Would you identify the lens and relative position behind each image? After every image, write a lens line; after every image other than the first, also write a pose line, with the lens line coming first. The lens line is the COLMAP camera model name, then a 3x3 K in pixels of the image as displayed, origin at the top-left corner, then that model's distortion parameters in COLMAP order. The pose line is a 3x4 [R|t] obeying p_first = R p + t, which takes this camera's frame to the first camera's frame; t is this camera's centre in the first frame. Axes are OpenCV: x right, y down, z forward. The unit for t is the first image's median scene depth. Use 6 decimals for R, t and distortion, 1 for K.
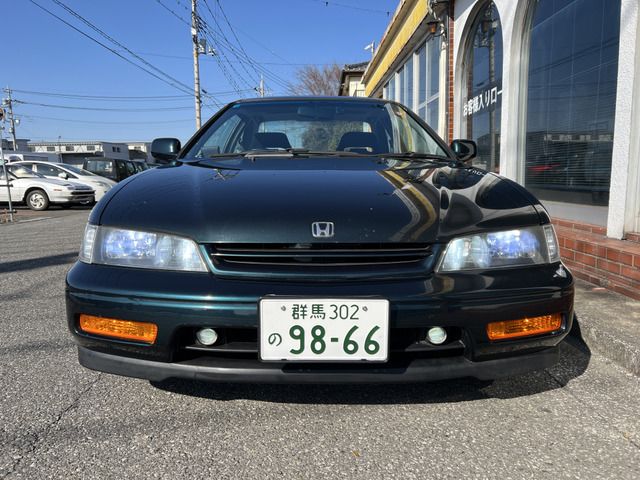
lens RADIAL K [[479.3, 0, 317.2], [0, 479.3, 239.9], [0, 0, 1]] dist [0.039339, -0.042779]
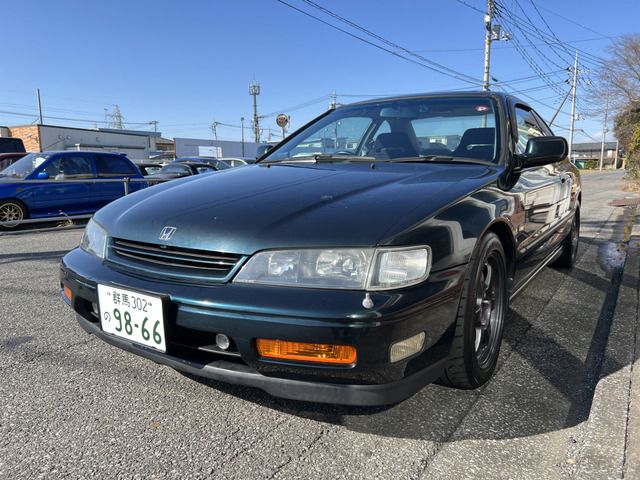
lens RADIAL K [[479.3, 0, 317.6], [0, 479.3, 244.7], [0, 0, 1]] dist [0.039339, -0.042779]
pose [[0.822190, 0.088814, -0.562242, 0.782743], [-0.073962, 0.996048, 0.049183, -0.063996], [0.564388, 0.001147, 0.825509, 0.187953]]
